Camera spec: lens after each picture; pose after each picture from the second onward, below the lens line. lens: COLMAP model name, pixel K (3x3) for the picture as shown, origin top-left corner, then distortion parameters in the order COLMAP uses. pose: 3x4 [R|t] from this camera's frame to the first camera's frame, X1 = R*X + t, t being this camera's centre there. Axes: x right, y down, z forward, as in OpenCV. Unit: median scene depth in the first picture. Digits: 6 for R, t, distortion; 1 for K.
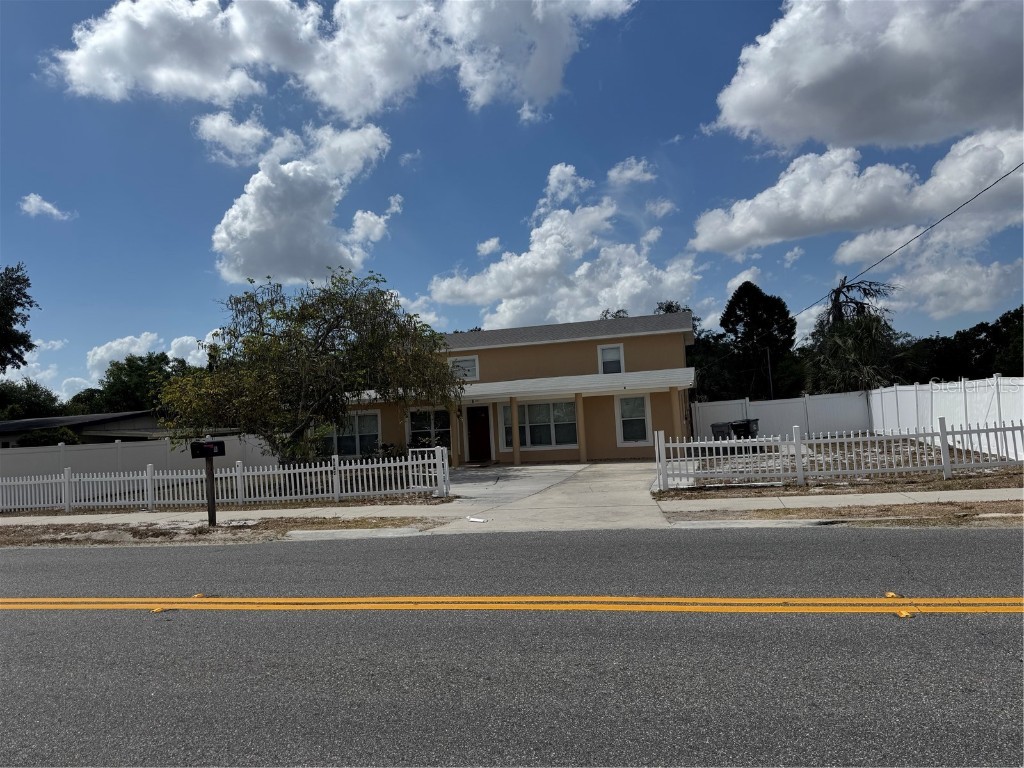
lens RADIAL K [[750.9, 0, 512.7], [0, 750.9, 473.4], [0, 0, 1]] dist [0.065390, -0.050369]
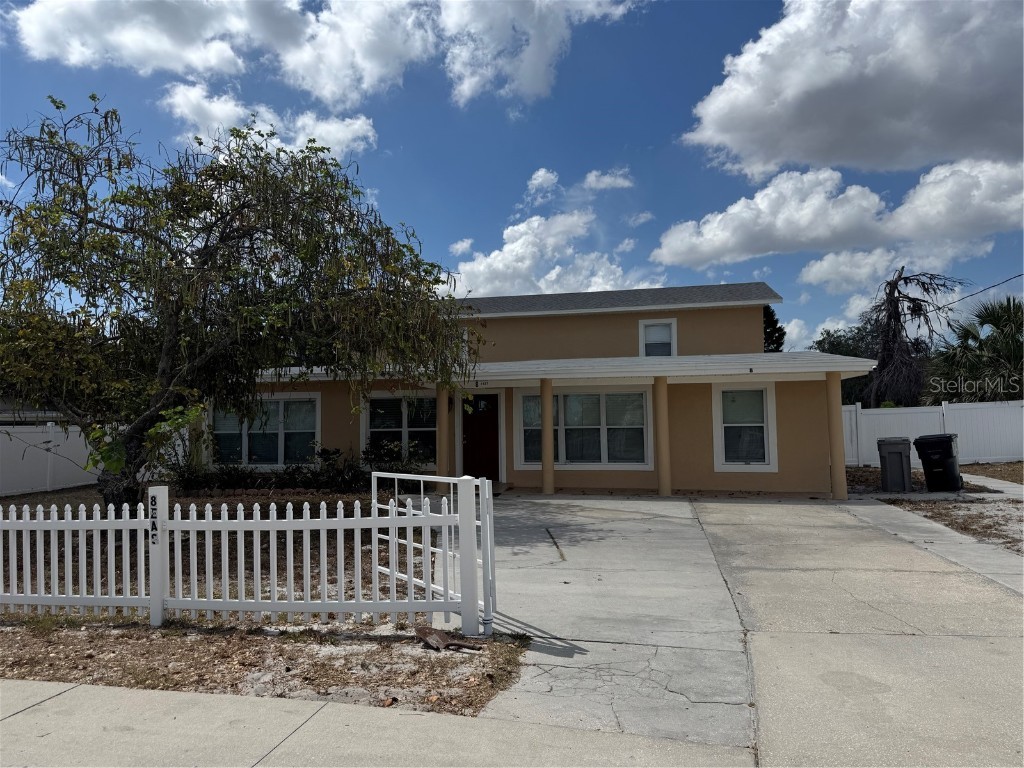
lens RADIAL K [[706.9, 0, 474.6], [0, 706.9, 382.2], [0, 0, 1]] dist [0.000402, 0.000726]
pose [[0.998991, 0.044770, 0.003597, -0.055200], [-0.043963, 0.991094, -0.125698, -0.025299], [-0.009192, 0.125413, 0.992062, 0.422579]]
